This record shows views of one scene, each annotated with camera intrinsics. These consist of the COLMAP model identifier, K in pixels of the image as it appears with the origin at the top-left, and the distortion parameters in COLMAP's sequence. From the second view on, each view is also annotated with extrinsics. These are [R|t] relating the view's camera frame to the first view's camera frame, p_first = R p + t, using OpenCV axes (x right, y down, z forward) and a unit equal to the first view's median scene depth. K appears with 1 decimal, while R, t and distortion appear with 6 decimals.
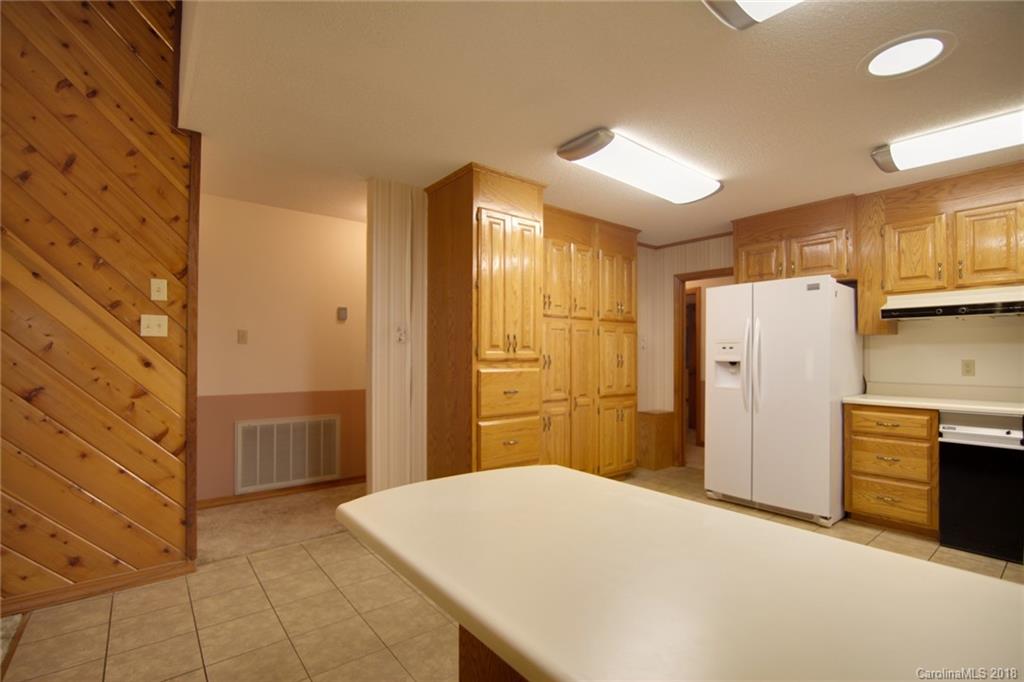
lens RADIAL K [[469.9, 0, 512.8], [0, 469.9, 349.2], [0, 0, 1]] dist [-0.020504, 0.000778]
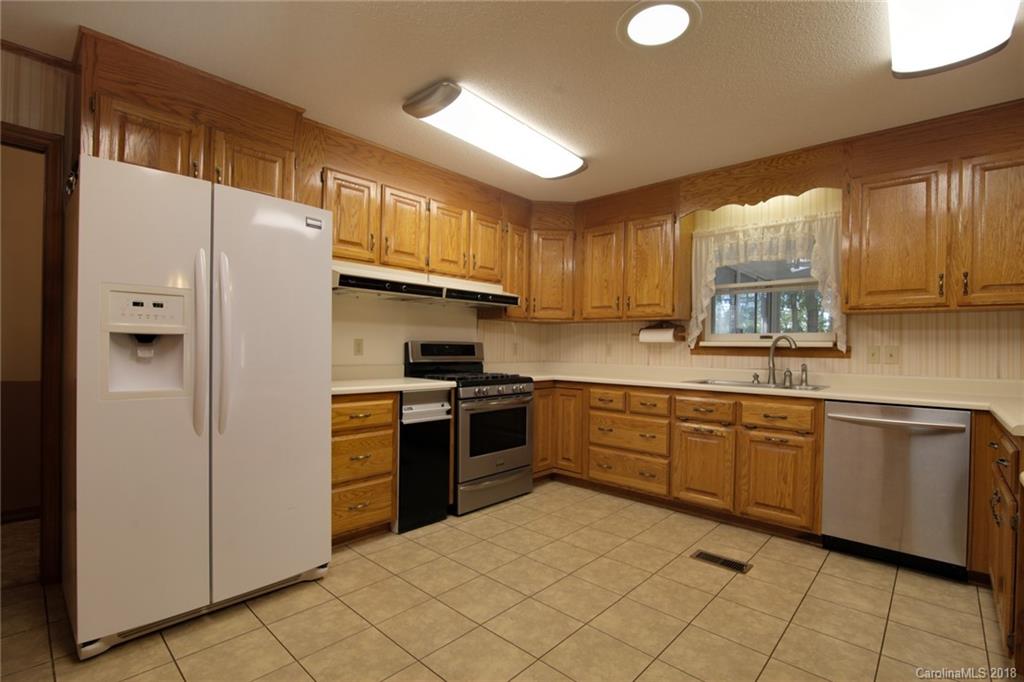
lens RADIAL K [[469.9, 0, 512.8], [0, 469.9, 349.2], [0, 0, 1]] dist [-0.020504, 0.000778]
pose [[-0.169483, -0.009572, 0.985487, -0.055419], [-0.035525, 0.999362, 0.003598, 0.032720], [-0.984893, -0.034399, -0.169715, 0.905568]]
